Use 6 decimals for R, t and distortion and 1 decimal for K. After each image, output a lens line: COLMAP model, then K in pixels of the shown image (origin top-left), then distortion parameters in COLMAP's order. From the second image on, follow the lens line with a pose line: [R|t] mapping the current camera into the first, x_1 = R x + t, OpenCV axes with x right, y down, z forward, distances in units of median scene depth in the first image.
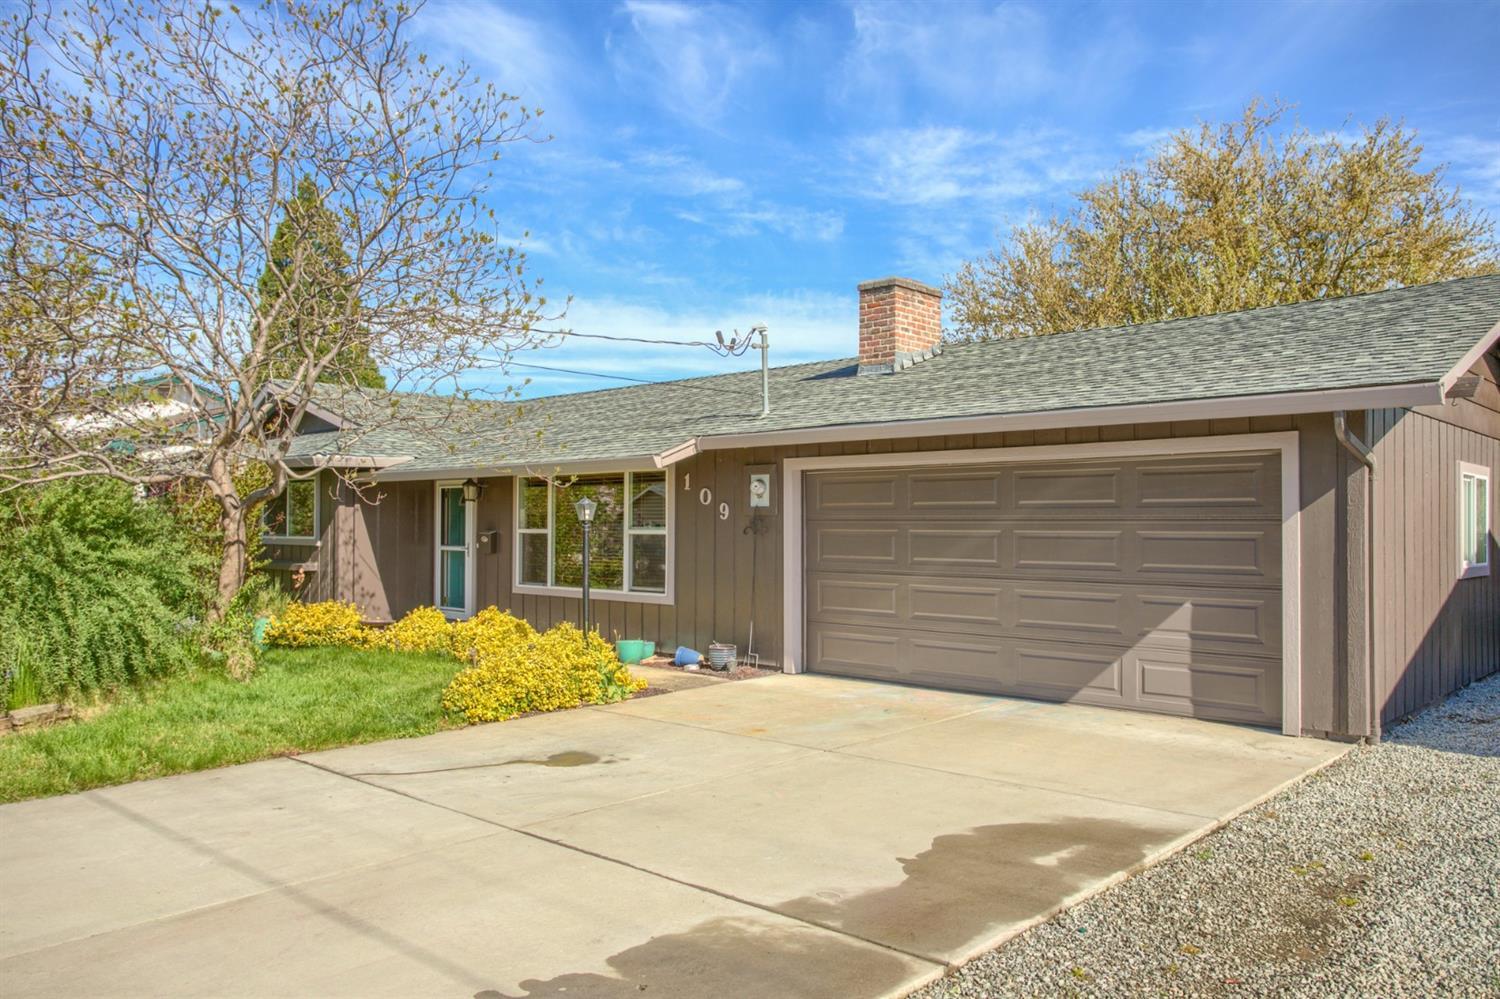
lens RADIAL K [[1137.9, 0, 745.3], [0, 1137.9, 510.1], [0, 0, 1]] dist [-0.004821, 0.002727]
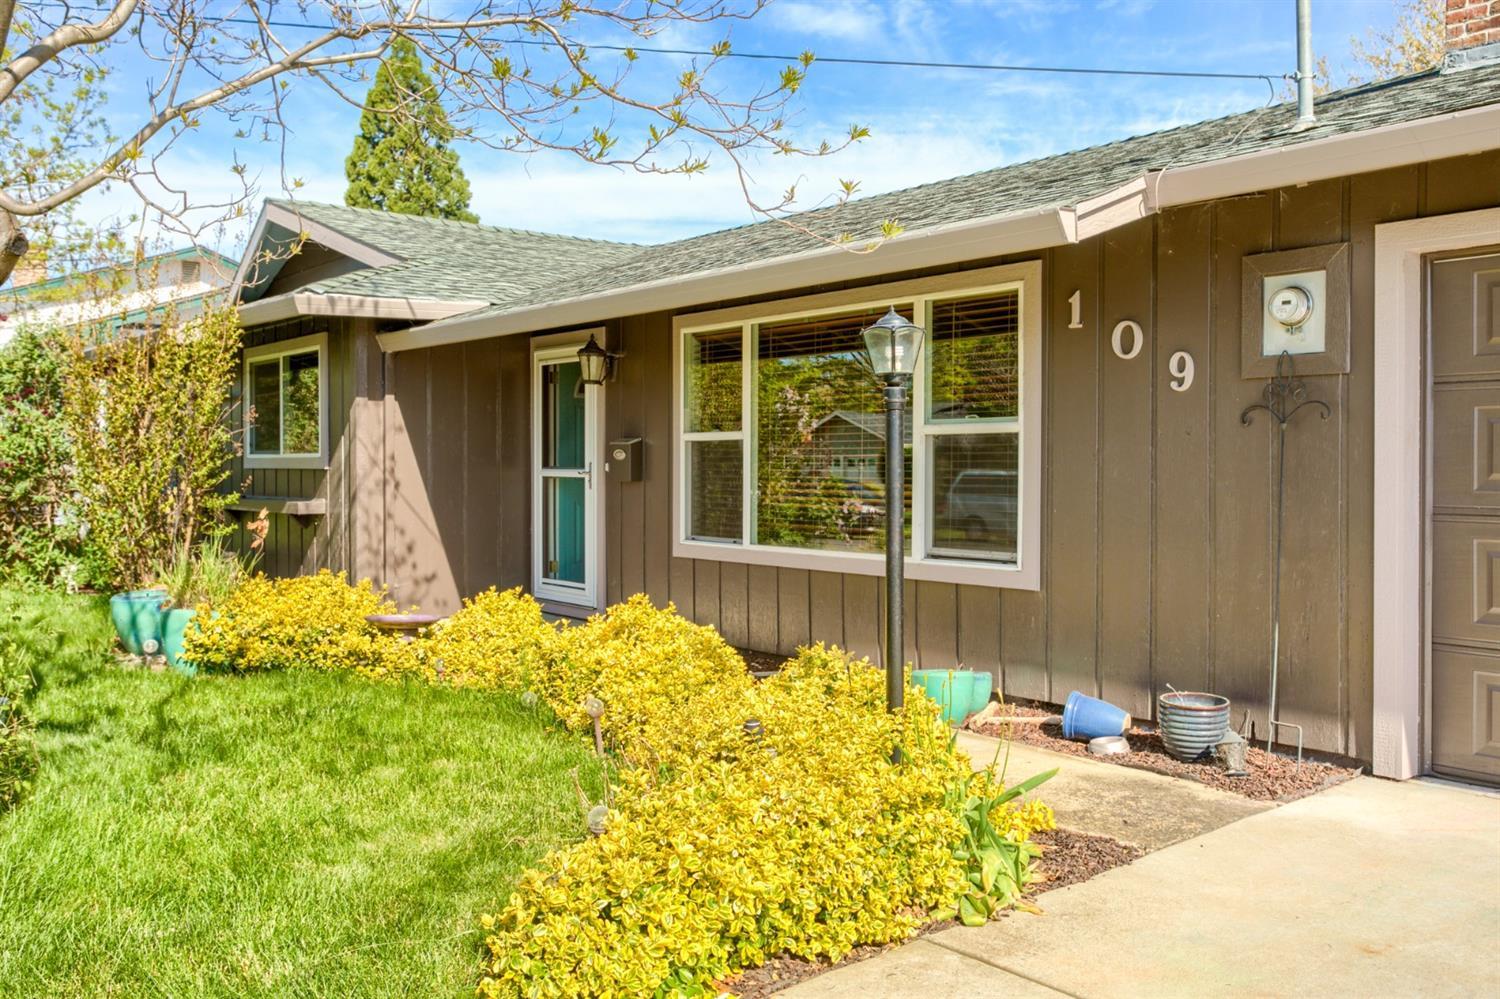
lens RADIAL K [[1272.0, 0, 751.6], [0, 1272.0, 491.3], [0, 0, 1]] dist [-0.003193, 0.001791]
pose [[0.992527, -0.001743, -0.122013, -0.112004], [0.006067, 0.999366, 0.035071, 0.026016], [0.121875, -0.035549, 0.991909, 0.489136]]
